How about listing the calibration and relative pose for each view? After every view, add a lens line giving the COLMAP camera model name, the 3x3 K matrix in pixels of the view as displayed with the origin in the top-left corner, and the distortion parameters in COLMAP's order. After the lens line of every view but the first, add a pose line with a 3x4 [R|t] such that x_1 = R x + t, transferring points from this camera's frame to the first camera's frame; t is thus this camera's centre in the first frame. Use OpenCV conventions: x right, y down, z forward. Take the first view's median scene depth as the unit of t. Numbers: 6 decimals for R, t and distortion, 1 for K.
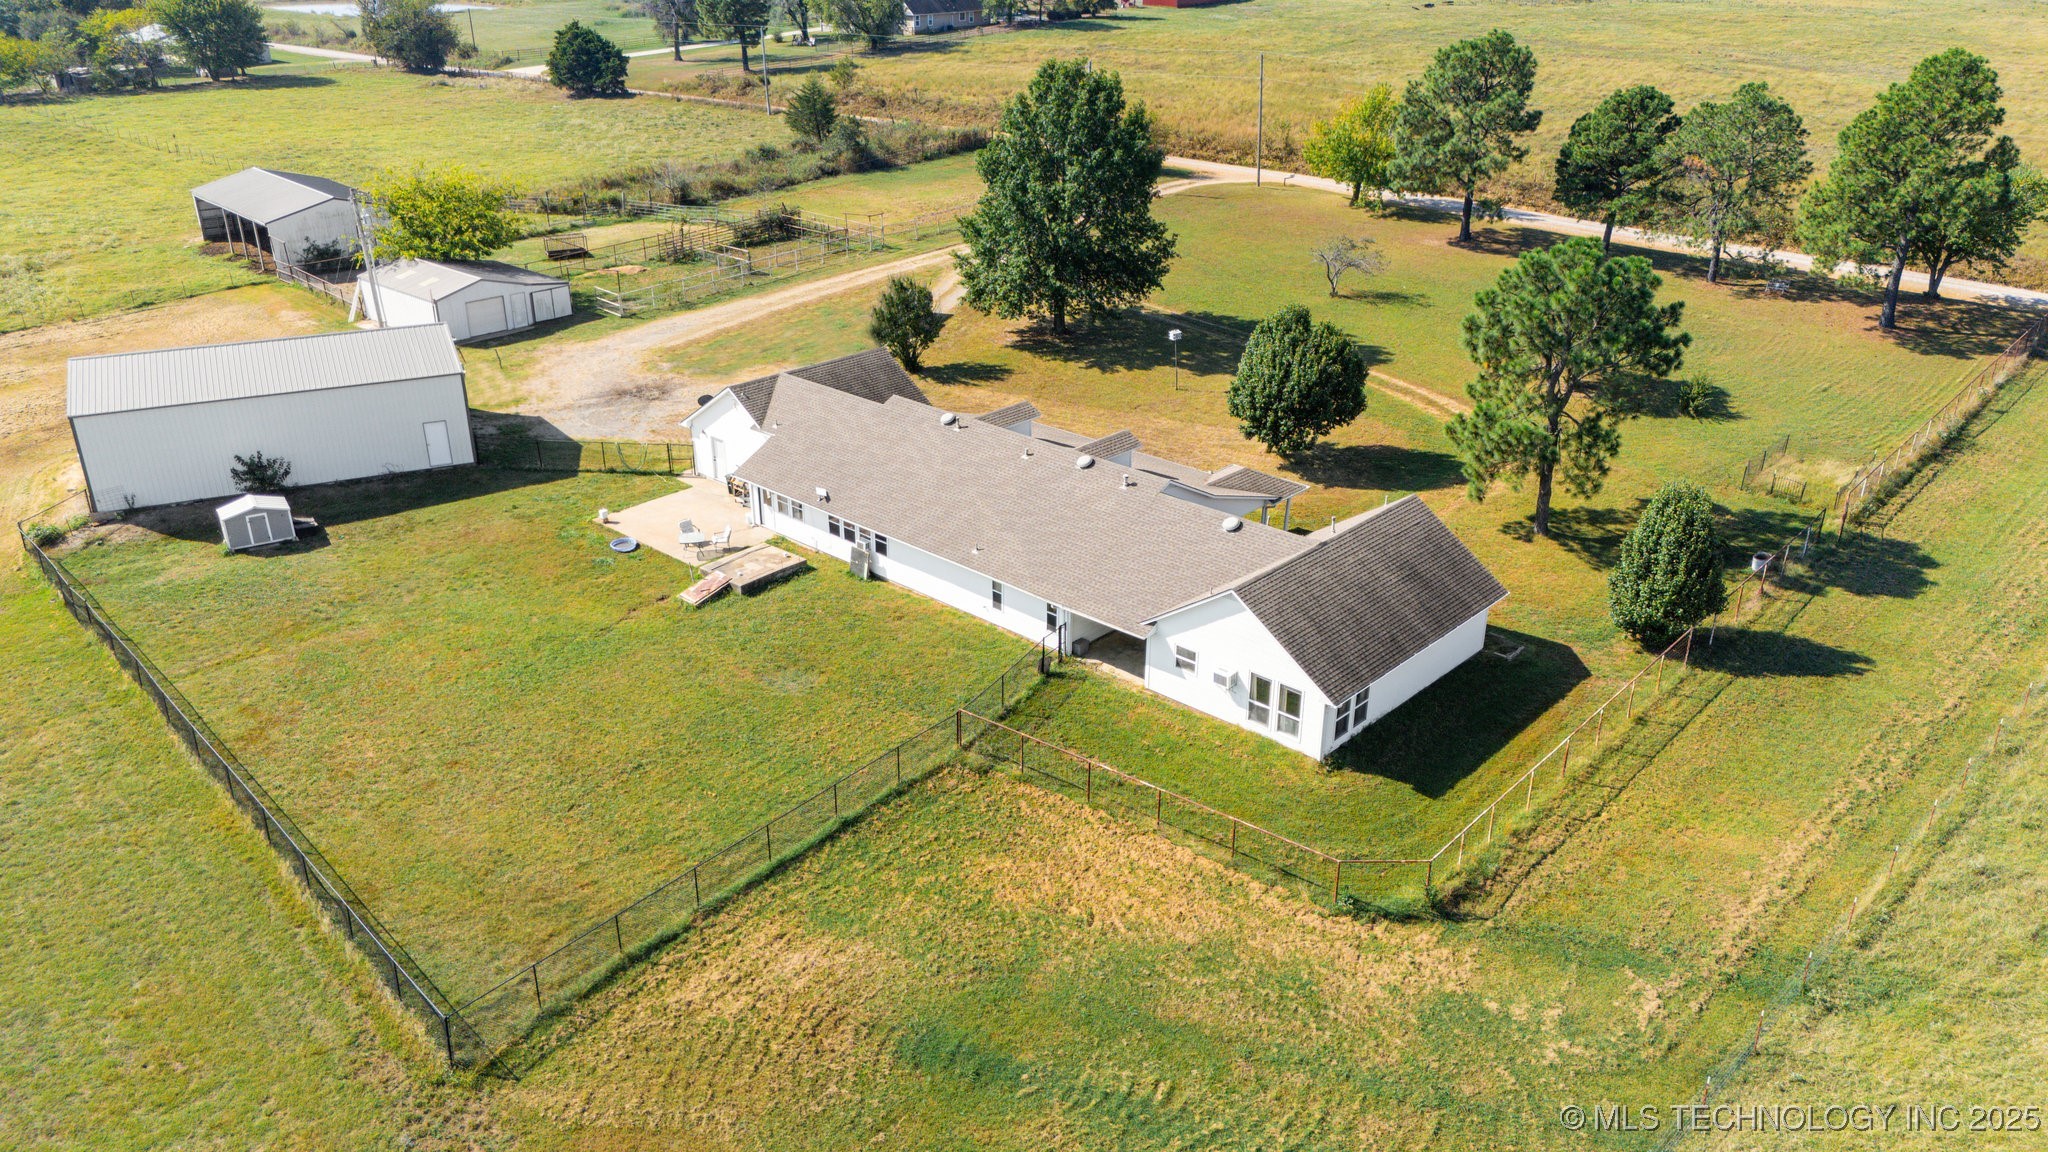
lens RADIAL K [[1485.5, 0, 1024.0], [0, 1485.5, 576.0], [0, 0, 1]] dist [0.091188, -0.091885]
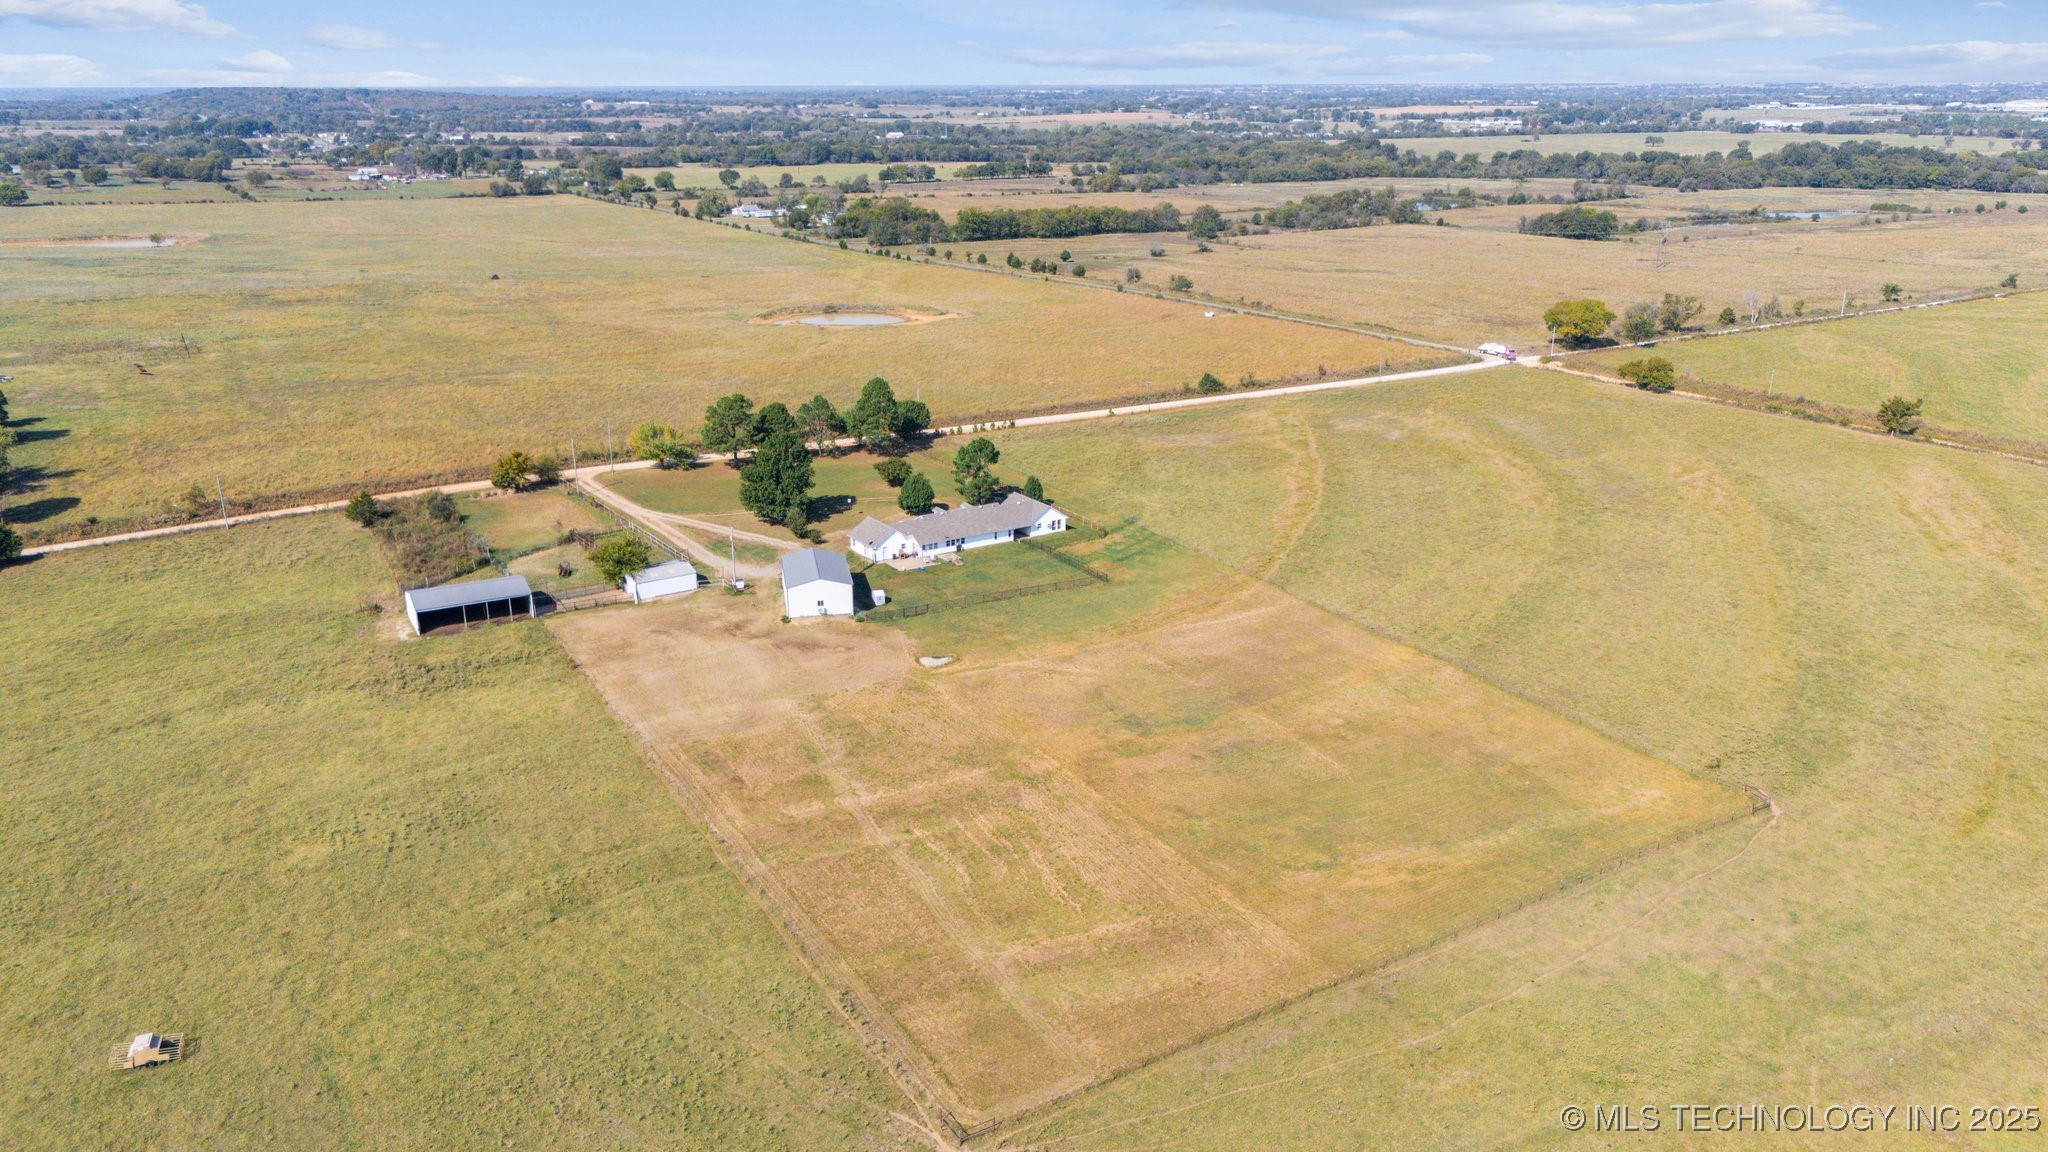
lens RADIAL K [[1526.5, 0, 1028.6], [0, 1526.5, 576.2], [0, 0, 1]] dist [0.122914, -0.168893]
pose [[0.247403, -0.303803, 0.920052, -3.818089], [0.409672, 0.893316, 0.184813, -0.617762], [-0.878044, 0.331196, 0.345469, -0.567696]]
